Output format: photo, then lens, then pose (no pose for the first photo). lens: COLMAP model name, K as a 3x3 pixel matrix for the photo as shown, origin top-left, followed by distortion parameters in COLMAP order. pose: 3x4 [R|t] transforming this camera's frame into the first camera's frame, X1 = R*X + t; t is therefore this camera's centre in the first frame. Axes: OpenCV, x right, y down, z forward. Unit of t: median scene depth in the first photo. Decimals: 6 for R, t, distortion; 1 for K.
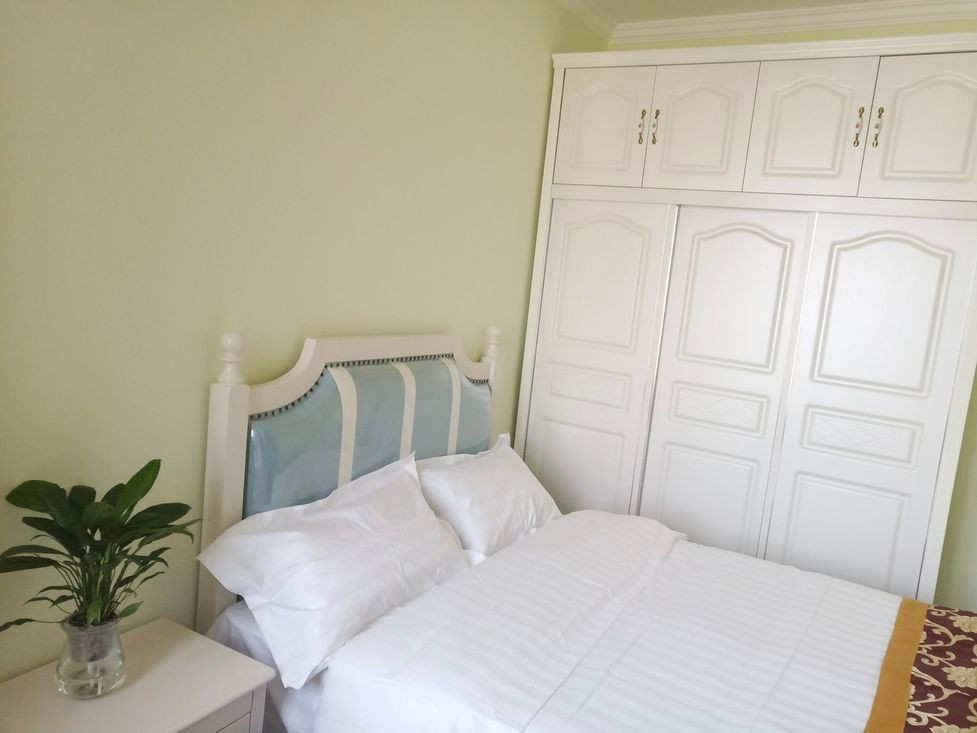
lens RADIAL K [[751.5, 0, 490.2], [0, 751.5, 358.6], [0, 0, 1]] dist [-0.003860, 0.044900]
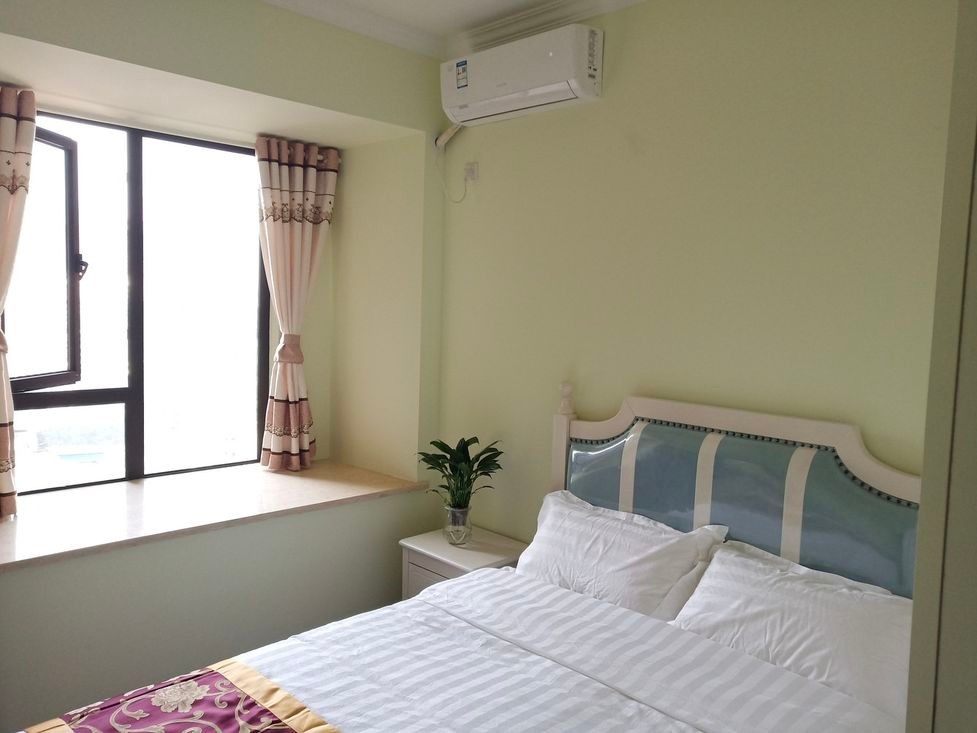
lens RADIAL K [[751.5, 0, 490.2], [0, 751.5, 358.6], [0, 0, 1]] dist [-0.003860, 0.044900]
pose [[-0.261934, -0.044227, -0.964072, 0.889844], [-0.174393, 0.984674, 0.002209, -0.041478], [0.949199, 0.168706, -0.265632, 0.934826]]
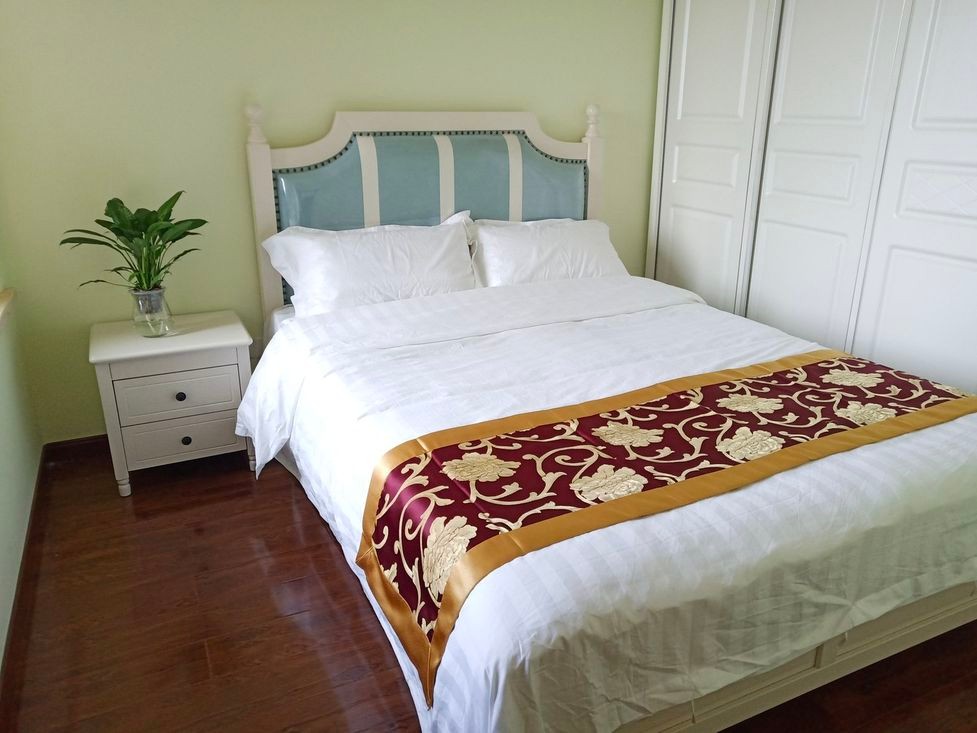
lens RADIAL K [[751.5, 0, 490.2], [0, 751.5, 358.6], [0, 0, 1]] dist [-0.003860, 0.044900]
pose [[0.818916, 0.087773, -0.567162, 0.596981], [0.014925, 0.984645, 0.173932, 0.138074], [0.573720, -0.150901, 0.805031, 0.072894]]
